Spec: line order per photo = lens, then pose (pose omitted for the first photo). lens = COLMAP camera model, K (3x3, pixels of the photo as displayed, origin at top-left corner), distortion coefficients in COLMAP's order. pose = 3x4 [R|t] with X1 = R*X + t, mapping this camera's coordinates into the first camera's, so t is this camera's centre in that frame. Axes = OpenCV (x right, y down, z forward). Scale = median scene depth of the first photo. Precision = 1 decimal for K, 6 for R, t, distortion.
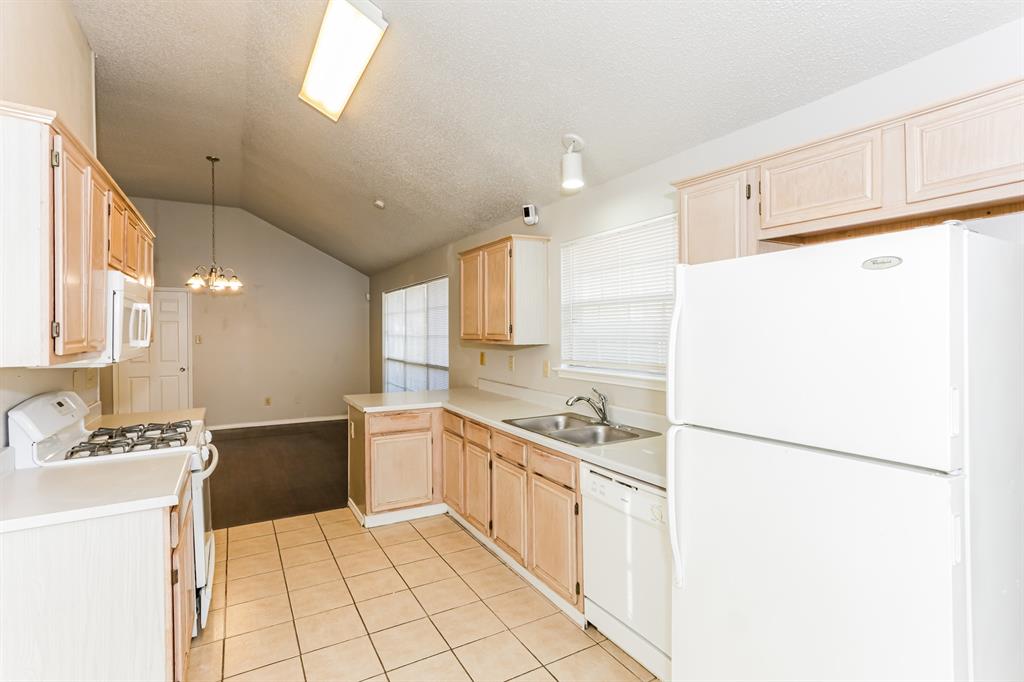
lens RADIAL K [[488.9, 0, 508.2], [0, 488.9, 335.9], [0, 0, 1]] dist [-0.026773, 0.000533]
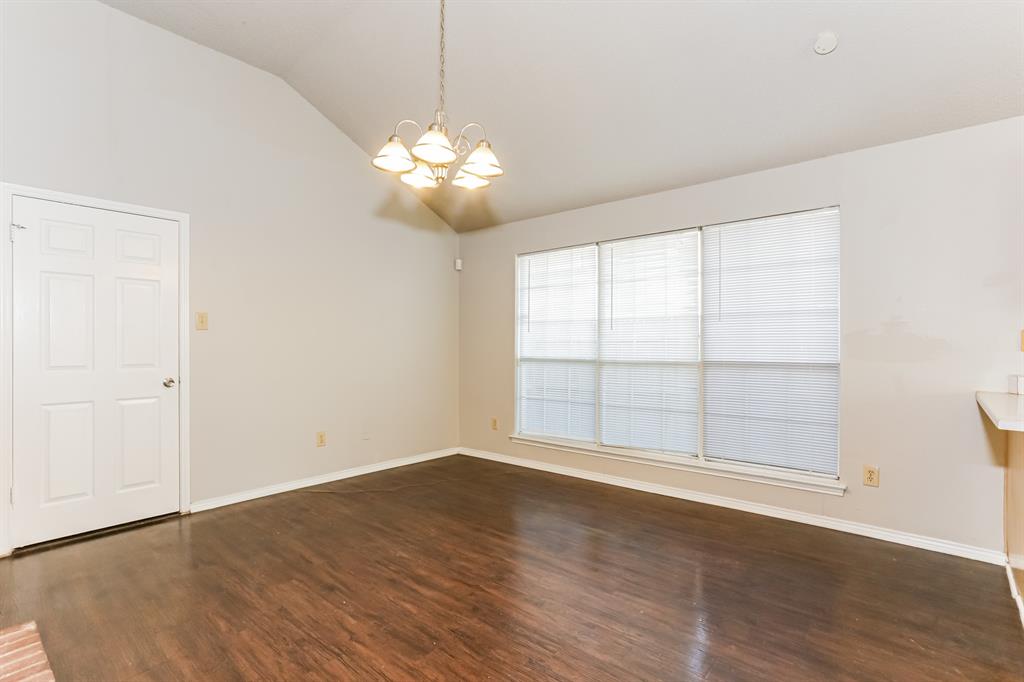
lens RADIAL K [[488.9, 0, 508.2], [0, 488.9, 335.9], [0, 0, 1]] dist [-0.026773, 0.000533]
pose [[0.940960, 0.006826, 0.338449, -0.484236], [0.001414, 0.999709, -0.024091, 0.032342], [-0.338515, 0.023147, 0.940676, 0.413203]]
